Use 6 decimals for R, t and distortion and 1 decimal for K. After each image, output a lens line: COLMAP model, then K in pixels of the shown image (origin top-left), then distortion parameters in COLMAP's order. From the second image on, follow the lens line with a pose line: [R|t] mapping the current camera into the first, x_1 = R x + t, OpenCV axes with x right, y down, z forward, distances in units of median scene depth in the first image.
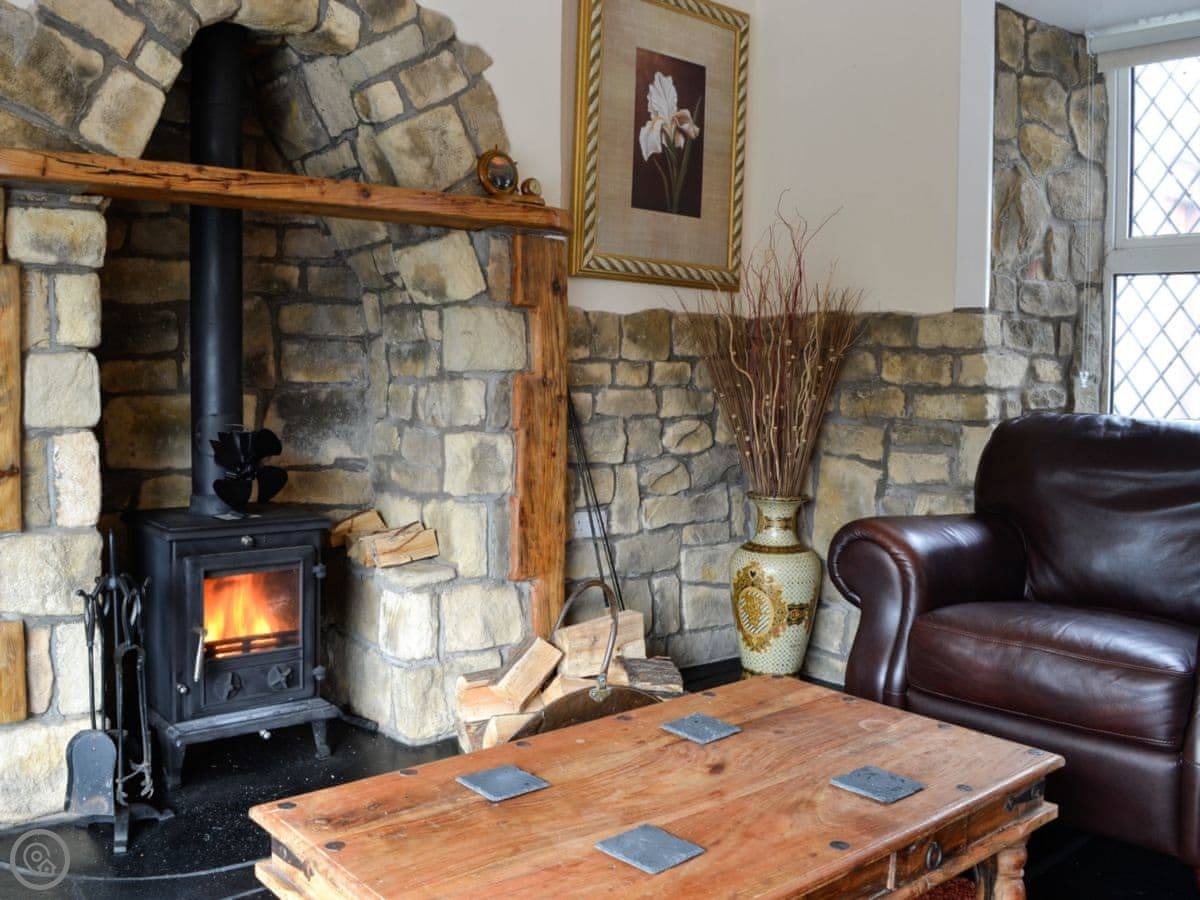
lens RADIAL K [[1117.2, 0, 600.1], [0, 1117.2, 498.9], [0, 0, 1]] dist [-0.055564, -0.005311]
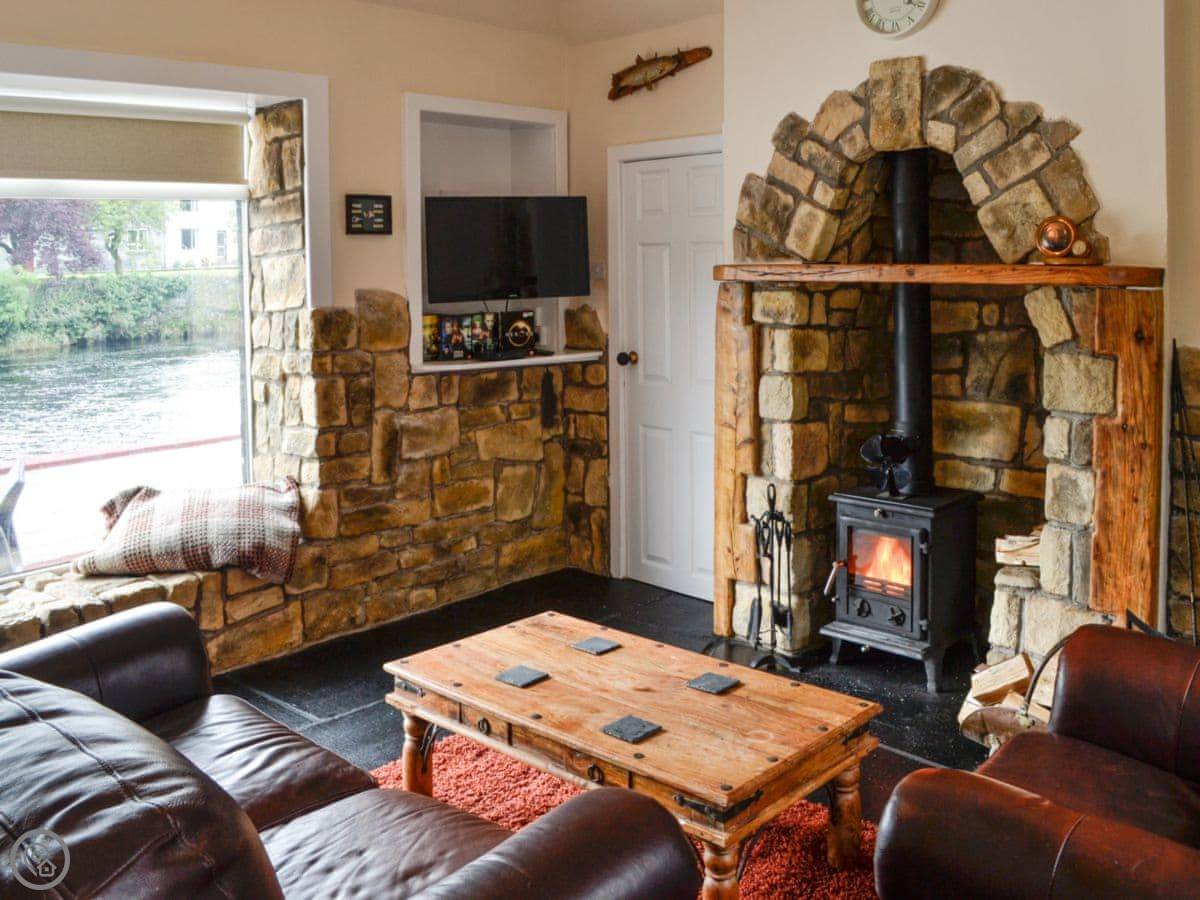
lens RADIAL K [[1156.0, 0, 600.0], [0, 1156.0, 450.0], [0, 0, 1]] dist [-0.002956, -0.007155]
pose [[0.122480, 0.149506, -0.981146, 1.043501], [-0.110945, 0.984455, 0.136160, -0.196821], [0.986250, 0.092176, 0.137163, 0.428288]]
